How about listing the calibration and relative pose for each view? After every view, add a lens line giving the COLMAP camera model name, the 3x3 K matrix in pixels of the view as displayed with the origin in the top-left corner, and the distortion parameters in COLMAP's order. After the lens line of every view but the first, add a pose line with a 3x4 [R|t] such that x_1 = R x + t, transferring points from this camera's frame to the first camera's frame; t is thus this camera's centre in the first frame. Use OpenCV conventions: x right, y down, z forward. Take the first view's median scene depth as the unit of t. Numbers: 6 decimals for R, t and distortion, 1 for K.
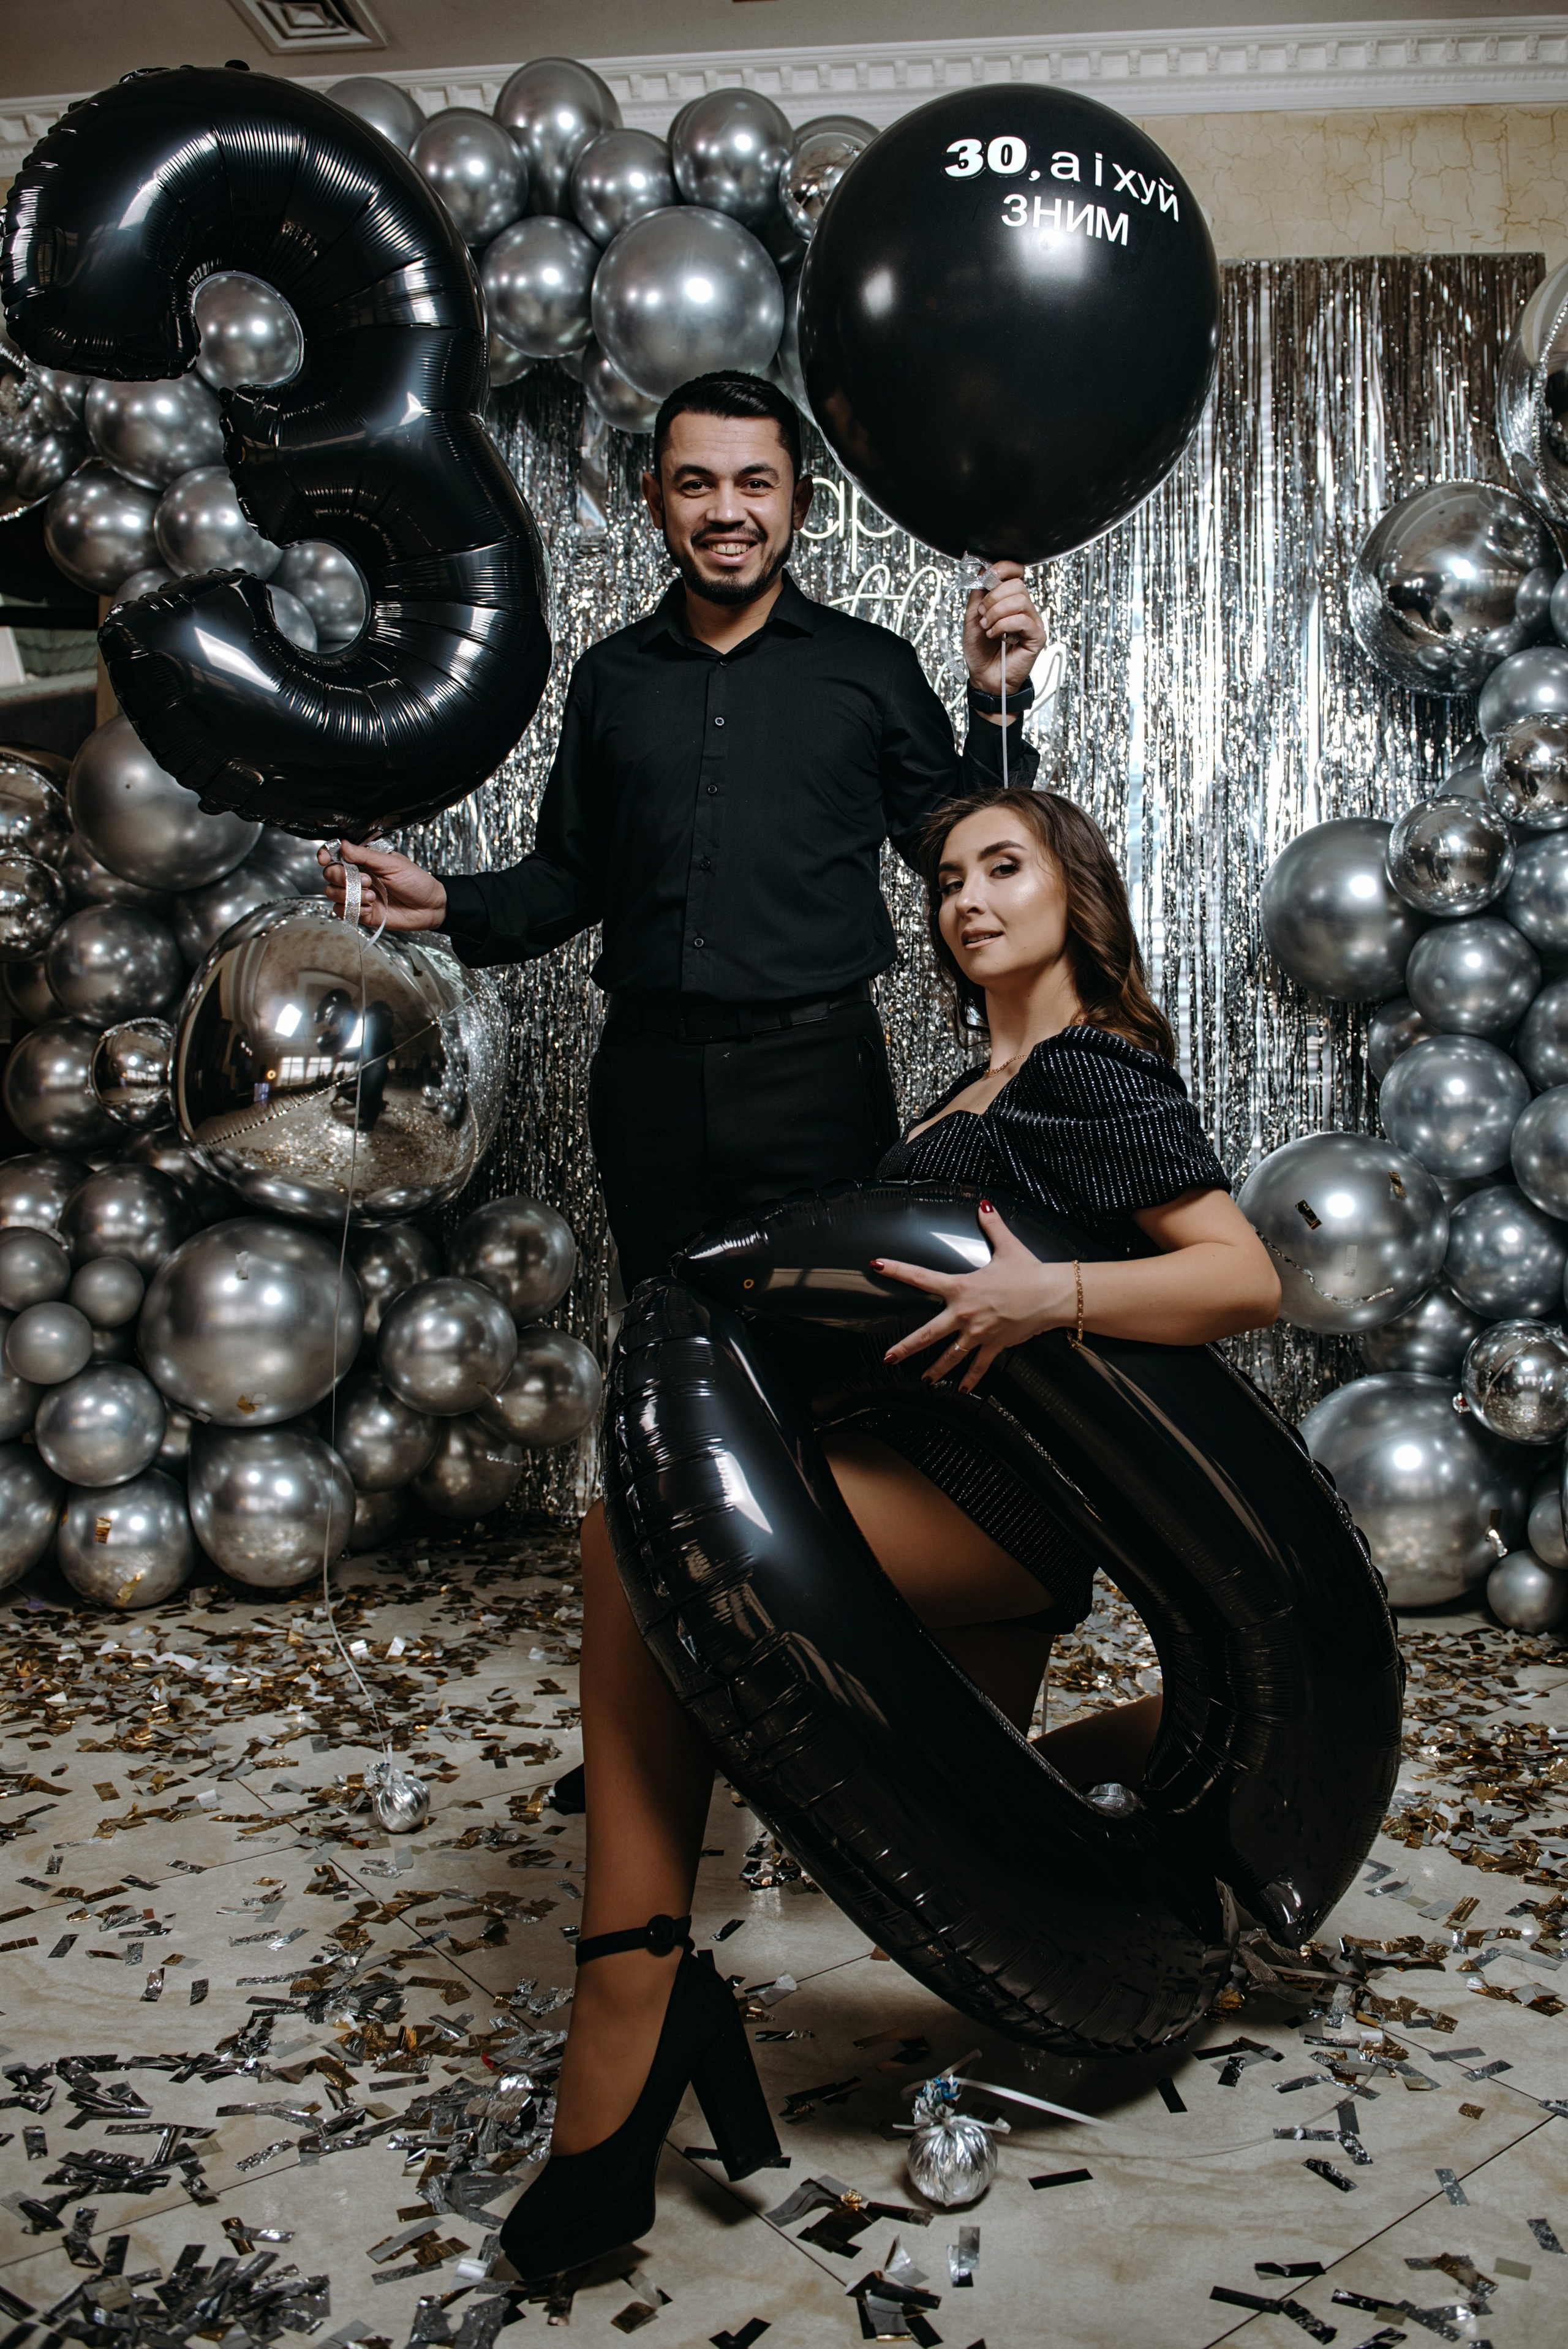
lens RADIAL K [[1861.6, 0, 908.4], [0, 1861.6, 1040.1], [0, 0, 1]] dist [-0.053314, -0.005971]
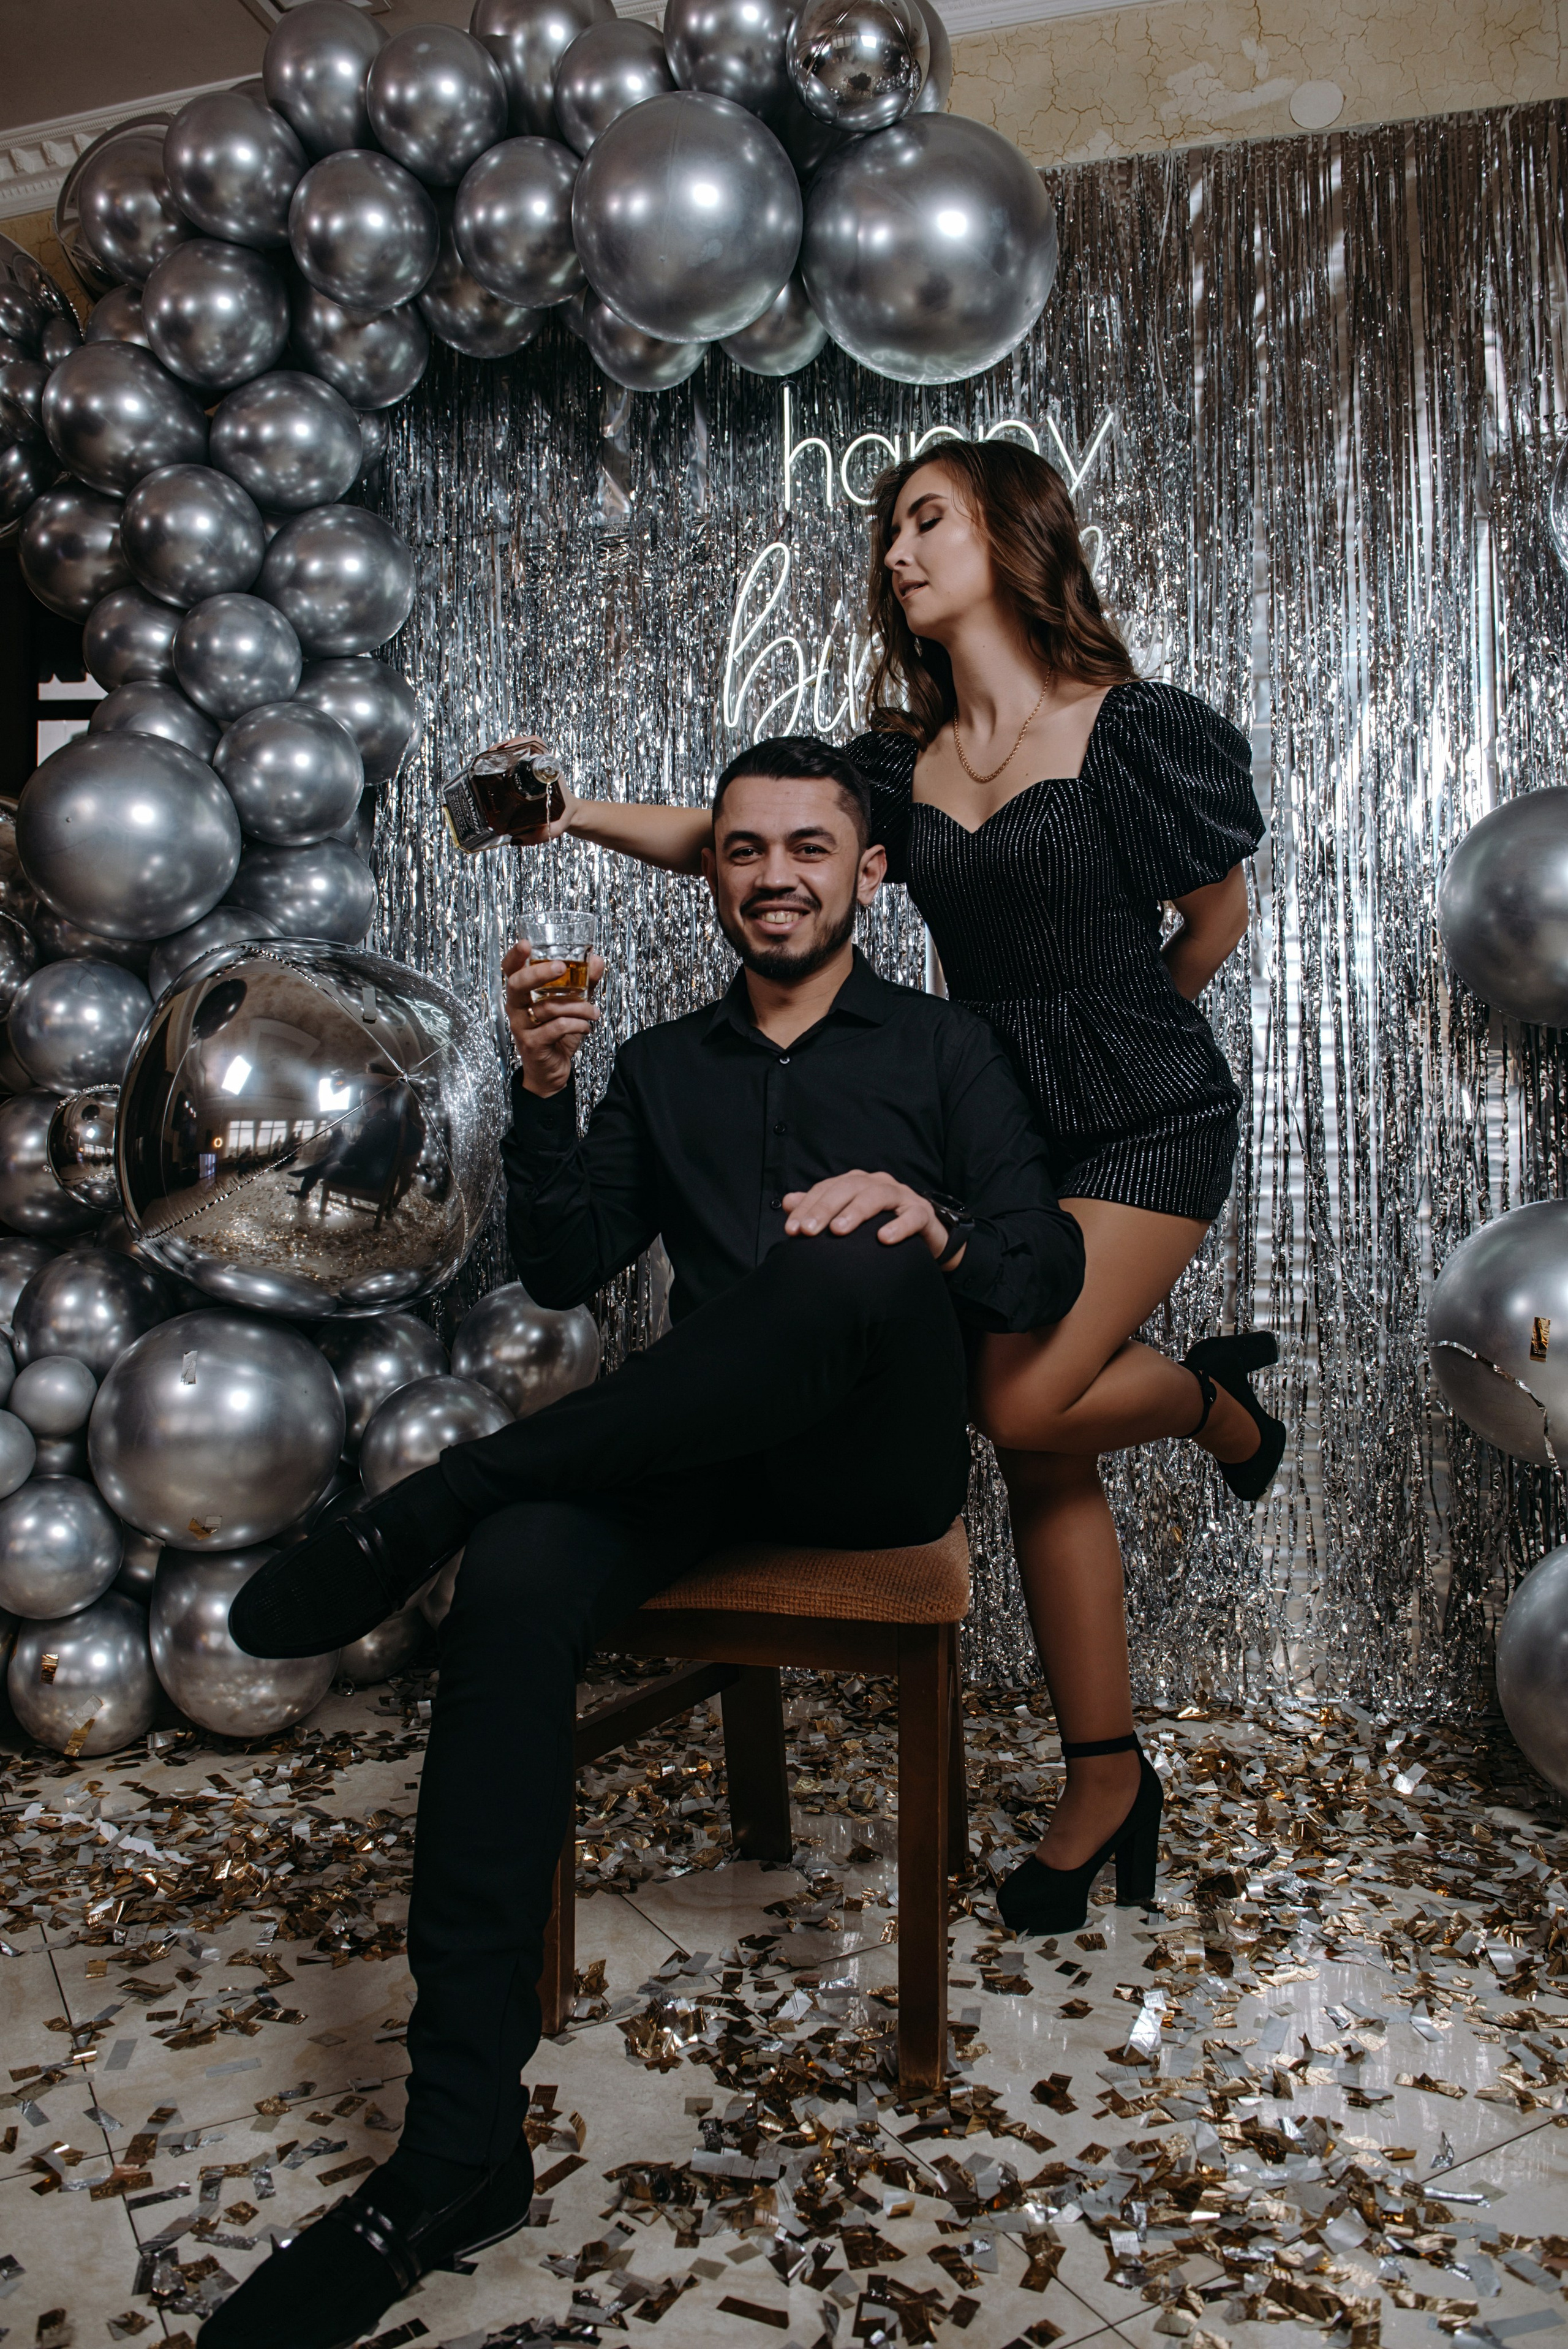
lens RADIAL K [[1740.5, 0, 770.6], [0, 1740.5, 1144.8], [0, 0, 1]] dist [-0.056220, -0.002652]
pose [[0.983711, -0.017261, -0.178926, 0.045805], [0.020062, 0.999703, 0.013861, 0.010960], [0.178634, -0.017225, 0.983765, 0.225566]]
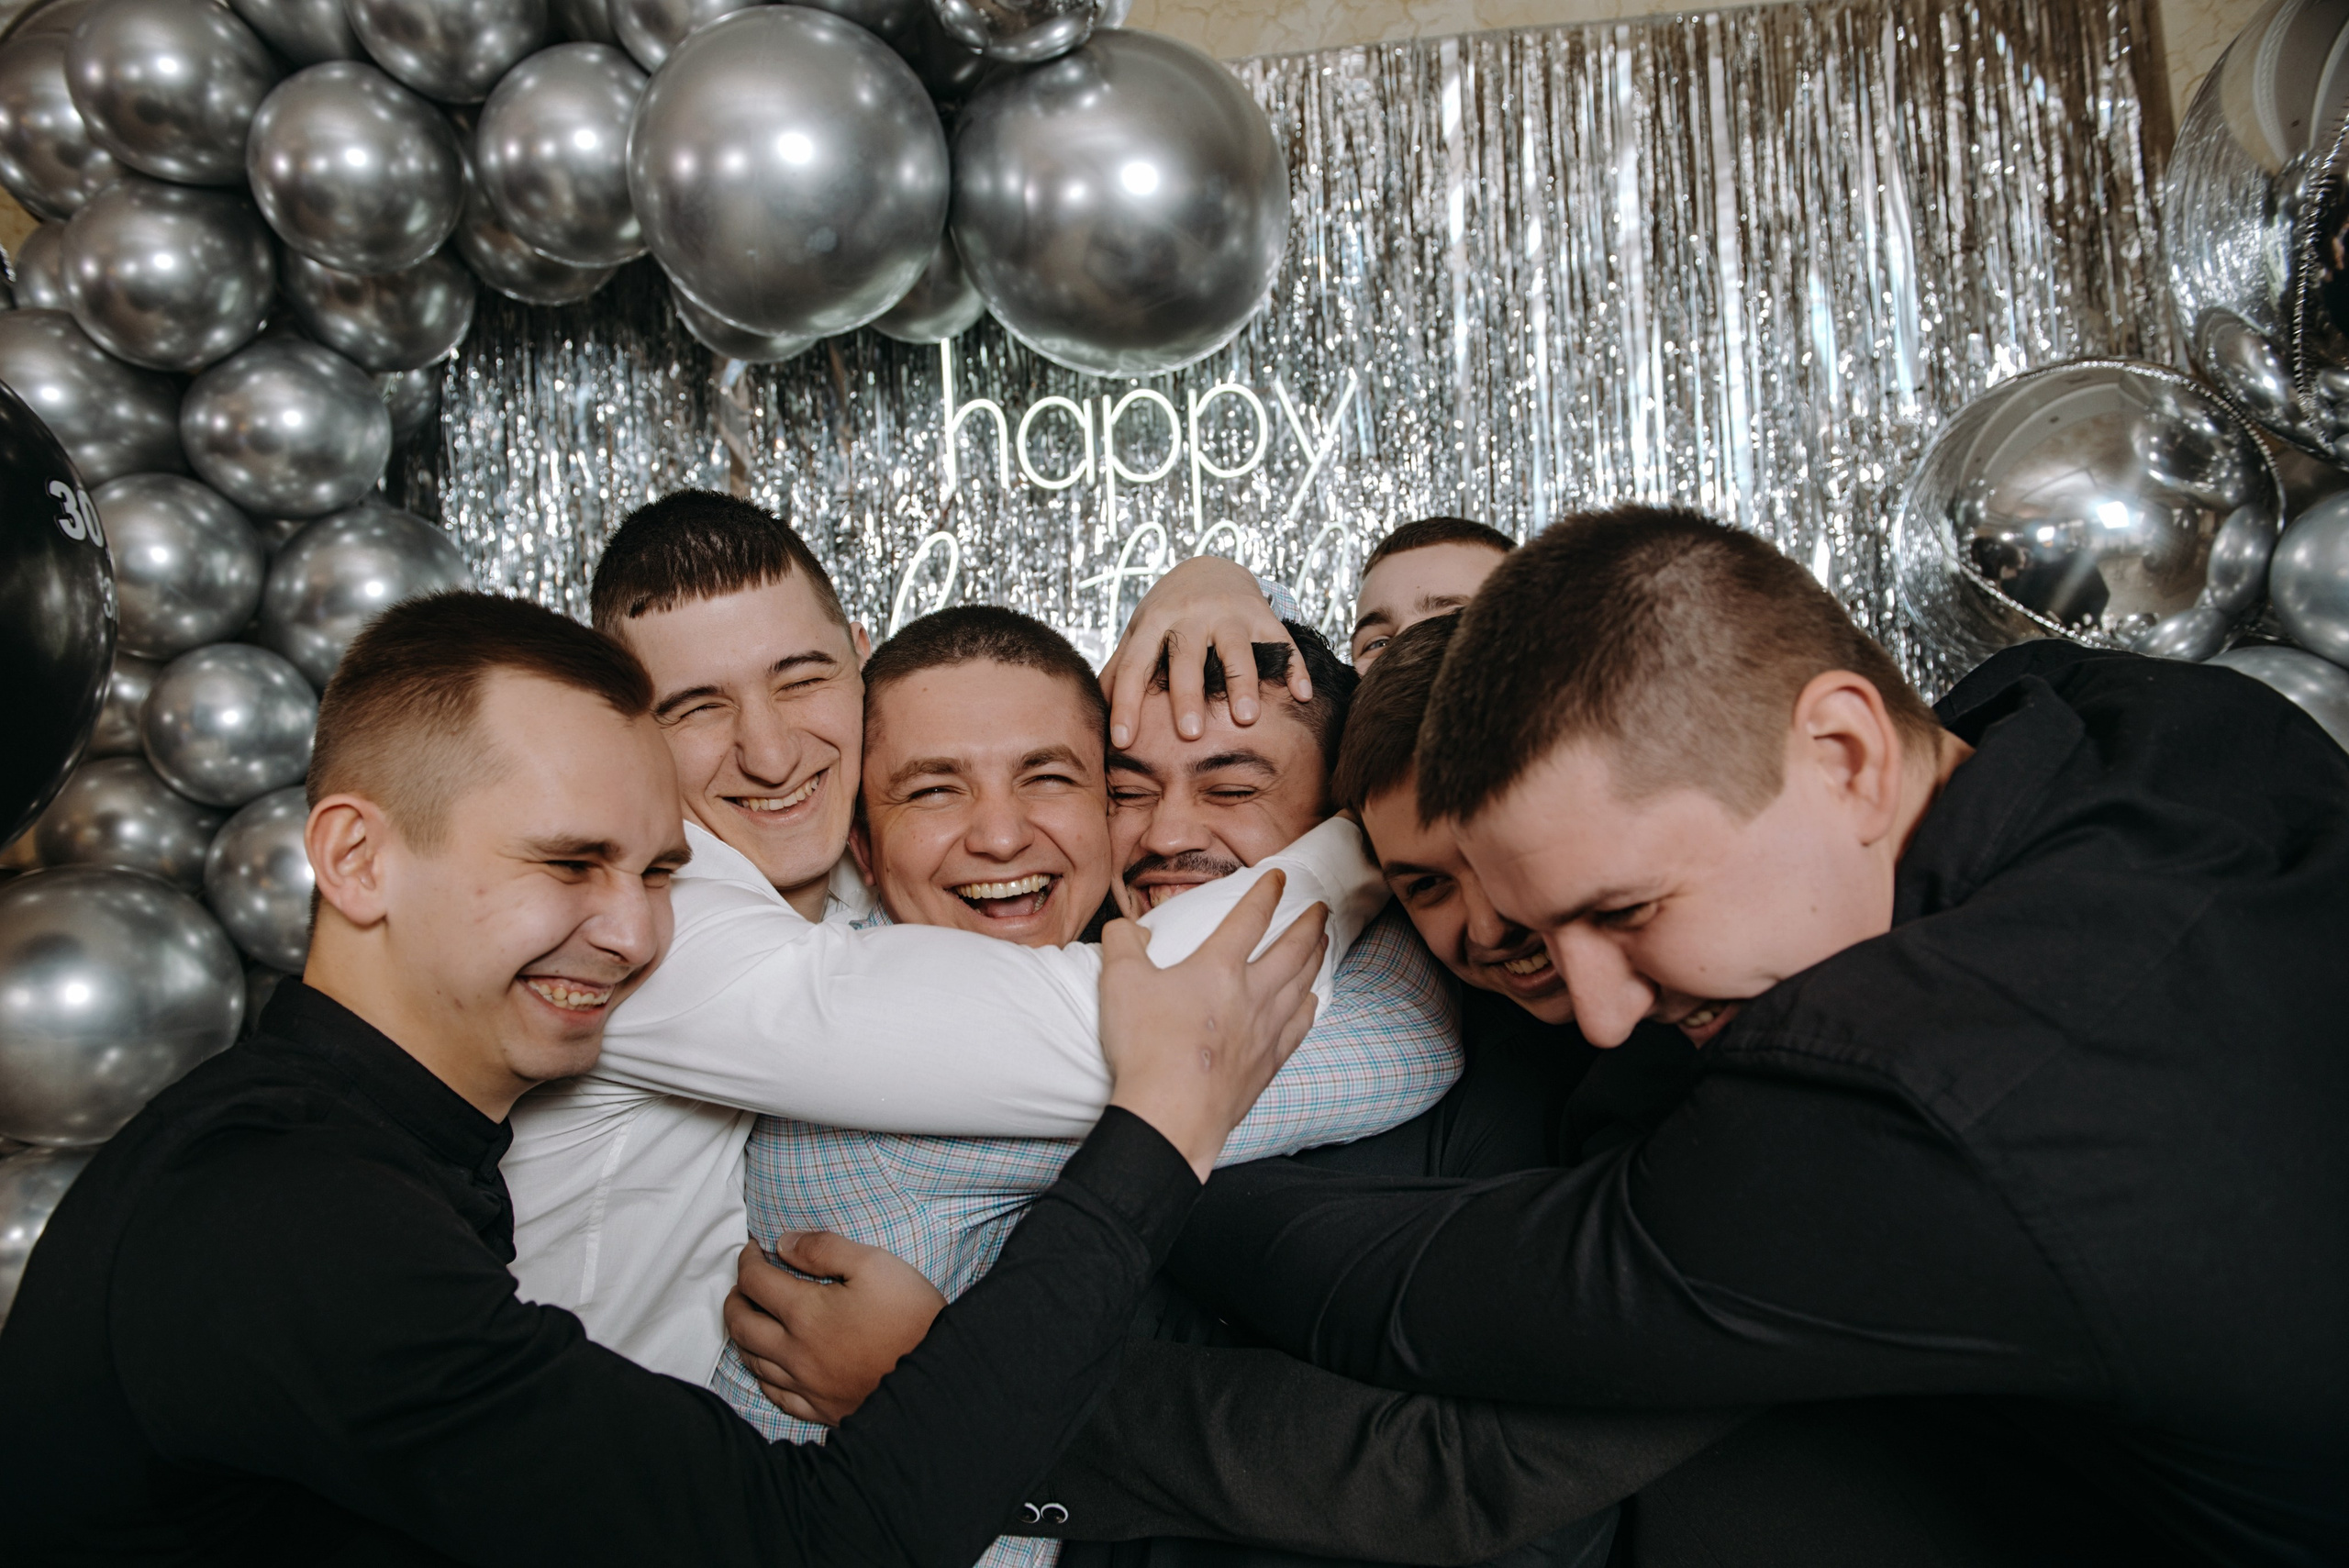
lens RADIAL K [[1740.4, 0, 1192.9], [0, 1740.4, 837.0], [0, 0, 1]] dist [-0.056220, -0.002652]
pose [[0.996134, -0.055571, -0.068038, 0.038830], [0.058376, 0.997495, 0.039956, -0.179986], [0.065647, -0.043773, 0.996882, 0.400642]]
